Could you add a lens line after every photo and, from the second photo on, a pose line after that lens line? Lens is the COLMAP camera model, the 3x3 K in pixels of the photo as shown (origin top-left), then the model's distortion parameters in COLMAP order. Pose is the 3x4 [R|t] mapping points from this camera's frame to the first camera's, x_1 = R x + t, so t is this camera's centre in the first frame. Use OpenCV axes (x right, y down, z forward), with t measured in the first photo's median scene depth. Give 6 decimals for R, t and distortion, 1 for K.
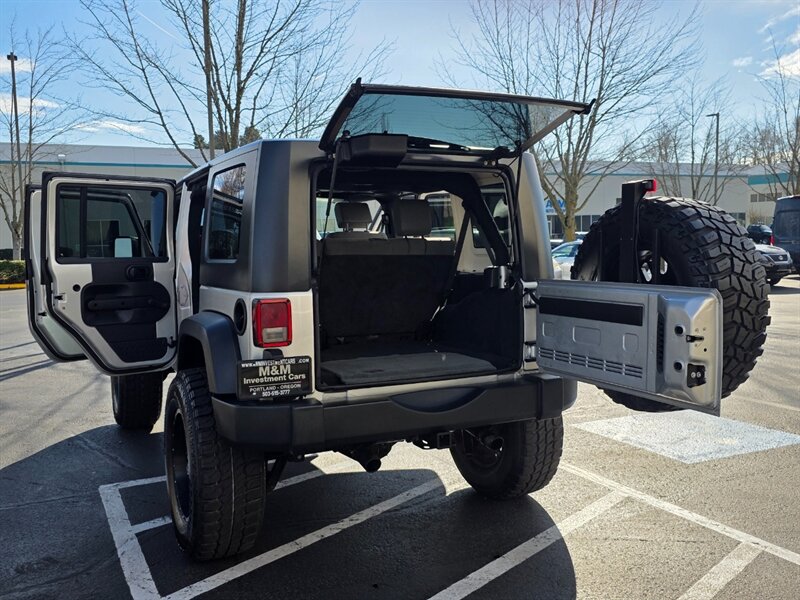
lens RADIAL K [[745.5, 0, 400.0], [0, 745.5, 300.0], [0, 0, 1]] dist [0.091776, -0.118775]
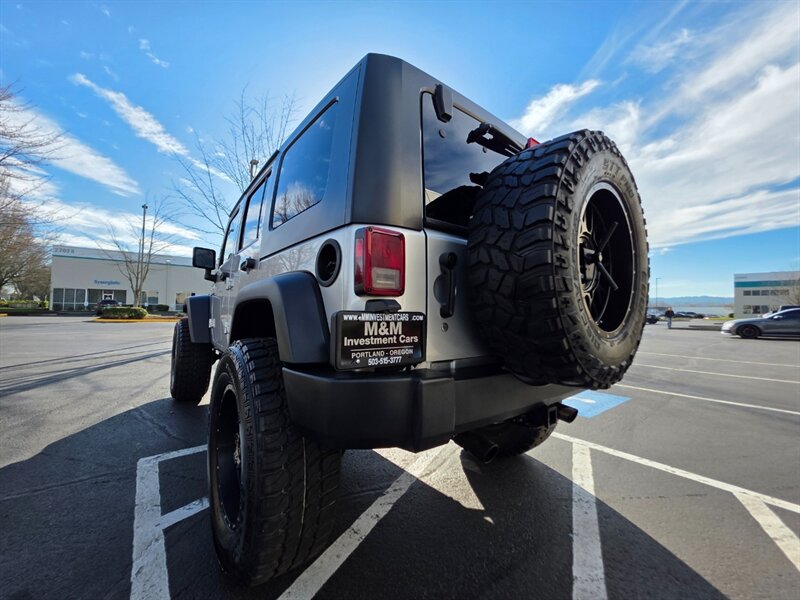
lens RADIAL K [[316.4, 0, 400.0], [0, 316.4, 300.0], [0, 0, 1]] dist [0.003576, -0.000609]
pose [[0.975779, 0.044596, 0.214165, -0.186366], [-0.019553, 0.992861, -0.117660, 0.087324], [-0.217883, 0.110622, 0.969685, 0.597621]]
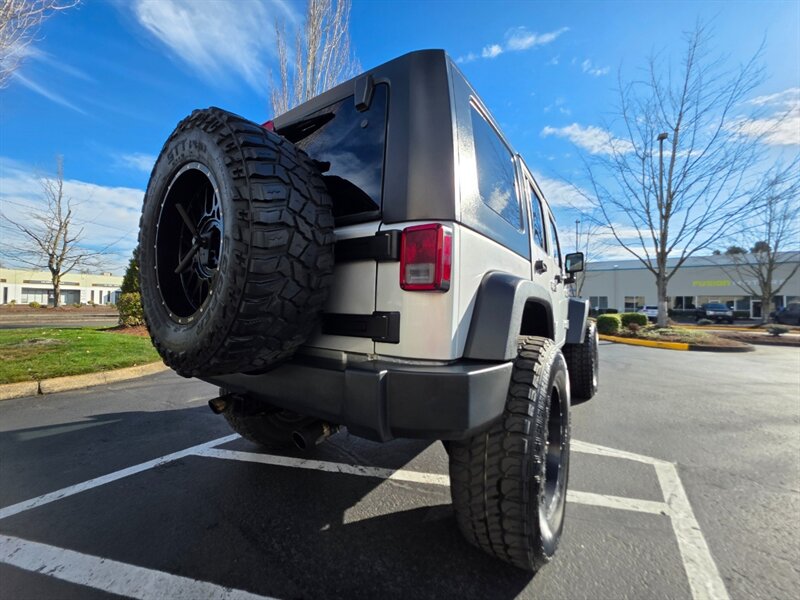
lens RADIAL K [[316.4, 0, 400.0], [0, 316.4, 300.0], [0, 0, 1]] dist [0.003576, -0.000609]
pose [[0.495256, 0.015051, -0.868616, 0.429618], [-0.102842, 0.993835, -0.041417, 0.053560], [0.862638, 0.109842, 0.493751, 0.878614]]
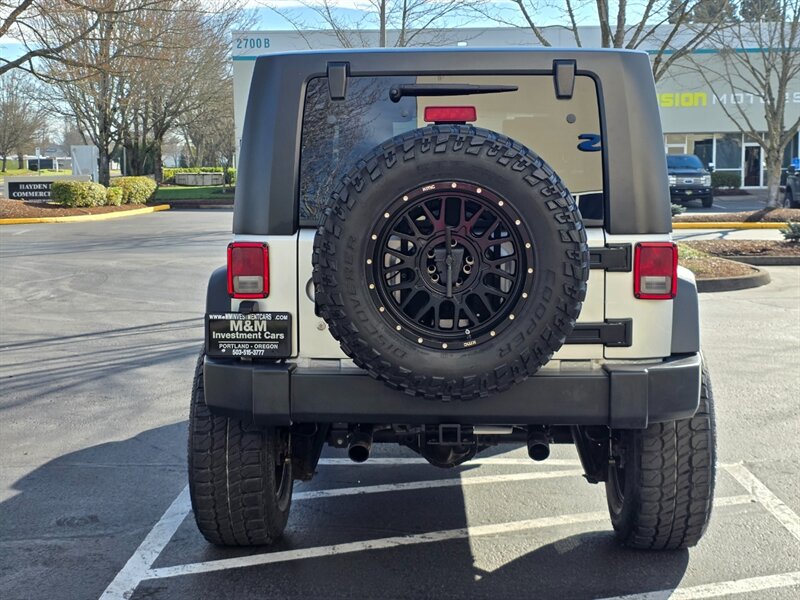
lens RADIAL K [[1174.7, 0, 396.0], [0, 1174.7, 287.6], [0, 0, 1]] dist [0.179494, -0.591150]
pose [[0.880745, 0.062518, -0.469446, 0.521752], [-0.051754, 0.998018, 0.035812, -0.005545], [0.470754, -0.007245, 0.882235, -0.093375]]
